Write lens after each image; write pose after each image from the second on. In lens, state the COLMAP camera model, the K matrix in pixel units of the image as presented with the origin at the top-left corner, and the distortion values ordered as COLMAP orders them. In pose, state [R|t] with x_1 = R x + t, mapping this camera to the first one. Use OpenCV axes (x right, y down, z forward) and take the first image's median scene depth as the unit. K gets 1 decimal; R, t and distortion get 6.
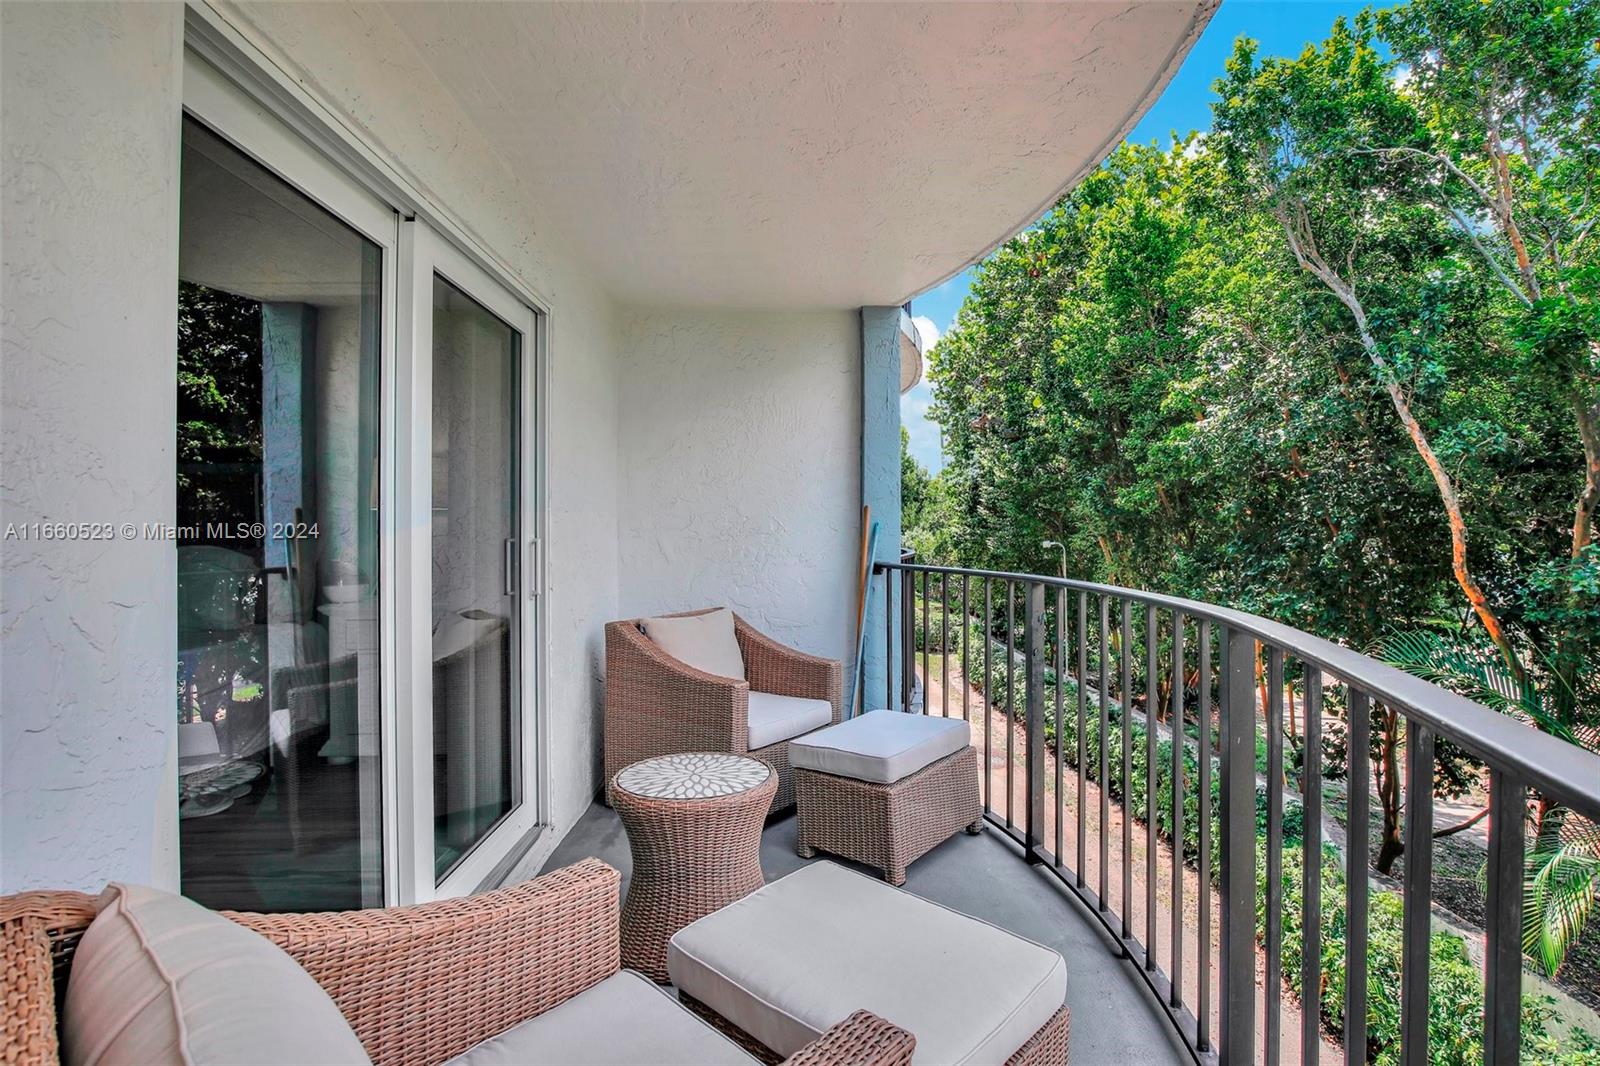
lens RADIAL K [[756.6, 0, 805.9], [0, 756.6, 508.6], [0, 0, 1]] dist [-0.031414, 0.000478]
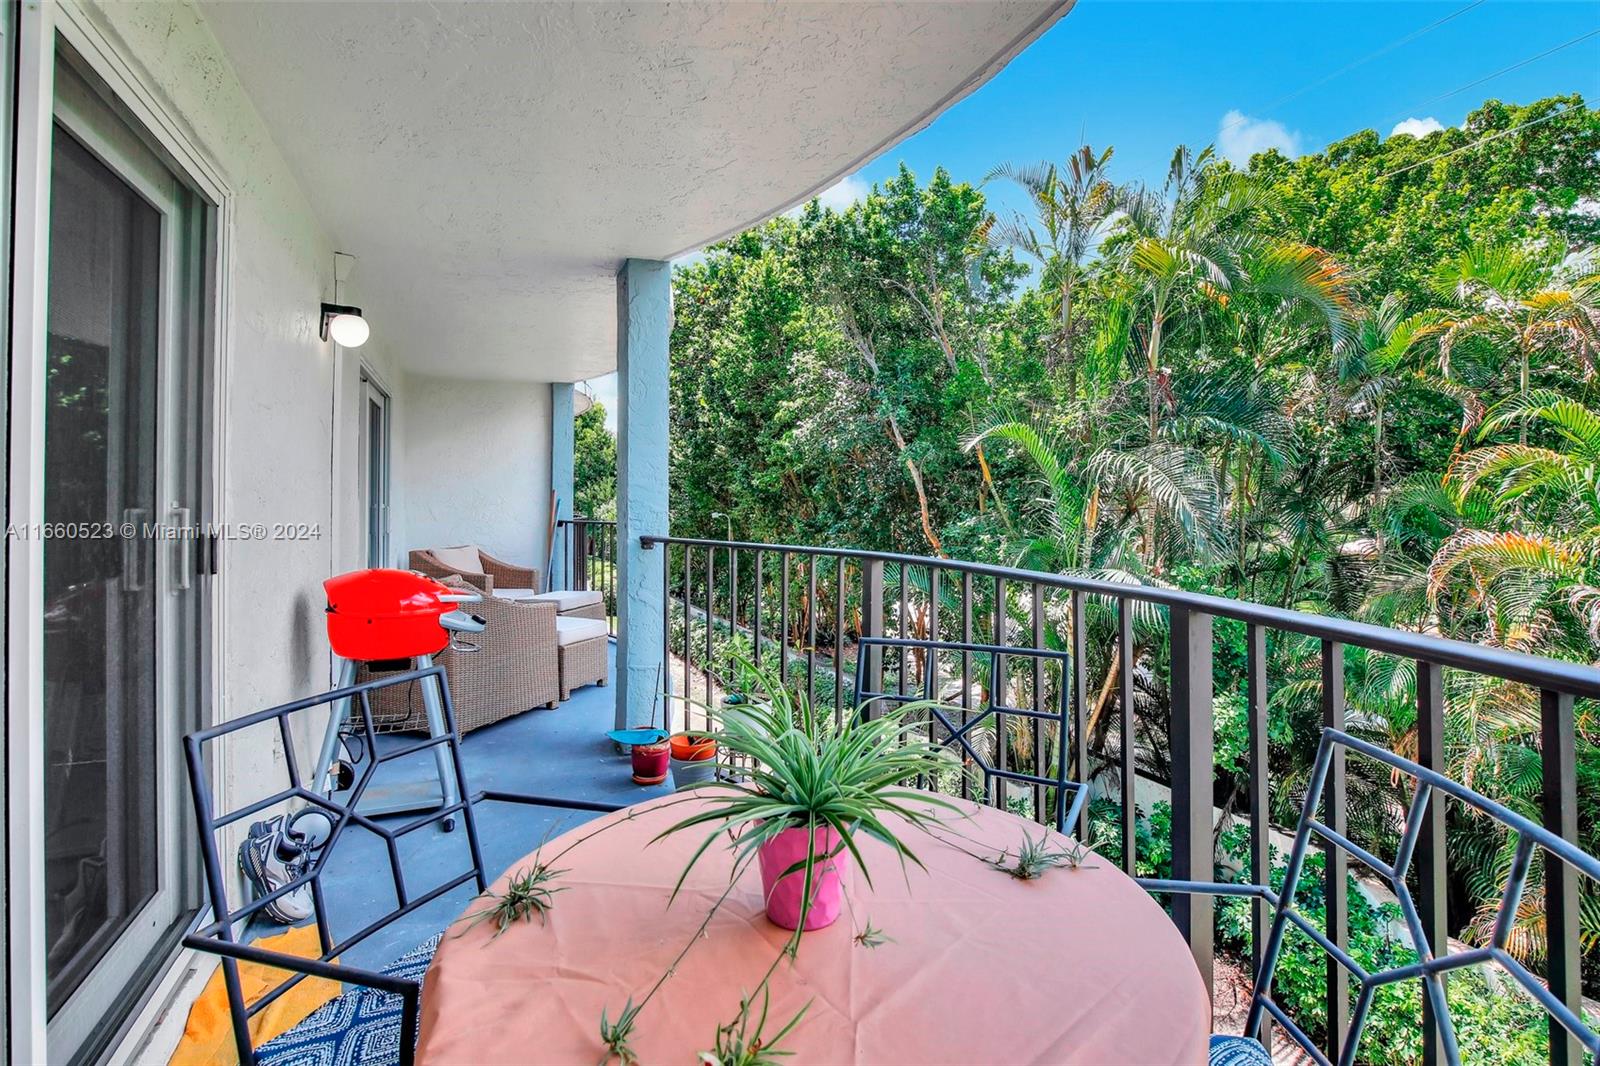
lens RADIAL K [[756.6, 0, 805.9], [0, 756.6, 508.6], [0, 0, 1]] dist [-0.031414, 0.000478]
pose [[0.924994, 0.003733, 0.379964, -0.016847], [-0.017059, 0.999352, 0.031710, -0.008451], [-0.379600, -0.035813, 0.924457, -0.312187]]
